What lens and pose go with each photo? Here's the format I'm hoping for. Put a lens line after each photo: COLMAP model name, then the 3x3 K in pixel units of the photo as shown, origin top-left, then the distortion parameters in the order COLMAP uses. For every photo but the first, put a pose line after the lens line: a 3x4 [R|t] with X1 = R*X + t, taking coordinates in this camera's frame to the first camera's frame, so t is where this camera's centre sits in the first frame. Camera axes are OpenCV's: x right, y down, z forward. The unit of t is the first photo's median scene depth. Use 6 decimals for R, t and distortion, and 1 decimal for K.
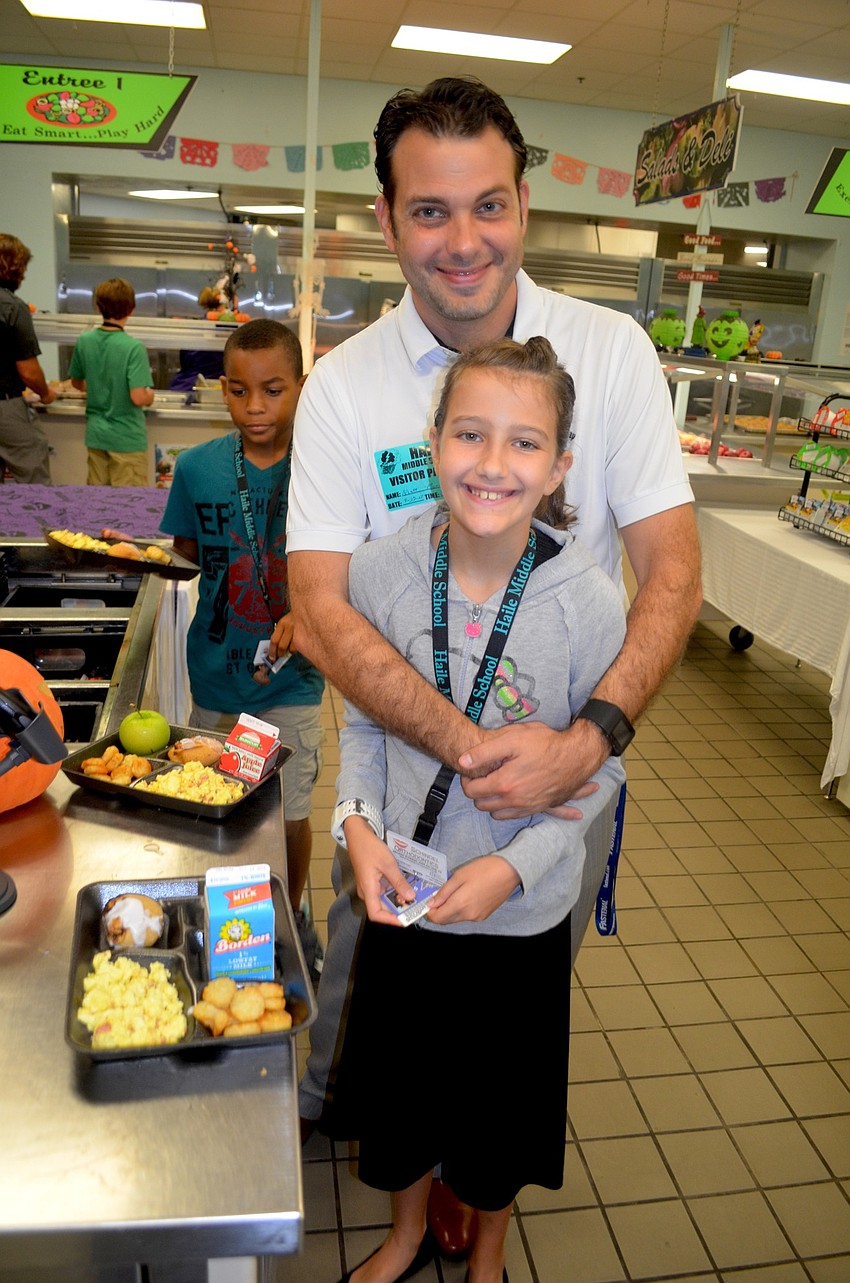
lens RADIAL K [[985.7, 0, 425.0], [0, 985.7, 641.5], [0, 0, 1]] dist [-0.044397, -0.001972]
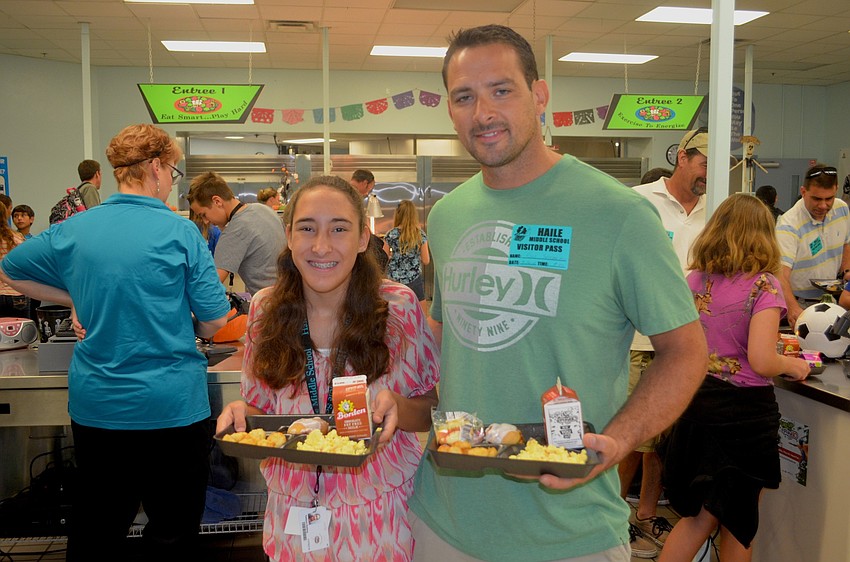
lens RADIAL K [[895.5, 0, 425.0], [0, 895.5, 281.0], [0, 0, 1]] dist [0.000010, -0.001655]
pose [[0.997725, -0.061672, -0.027244, 0.088034], [0.053595, 0.970643, -0.234479, 0.185652], [0.040905, 0.232486, 0.971739, -0.515777]]
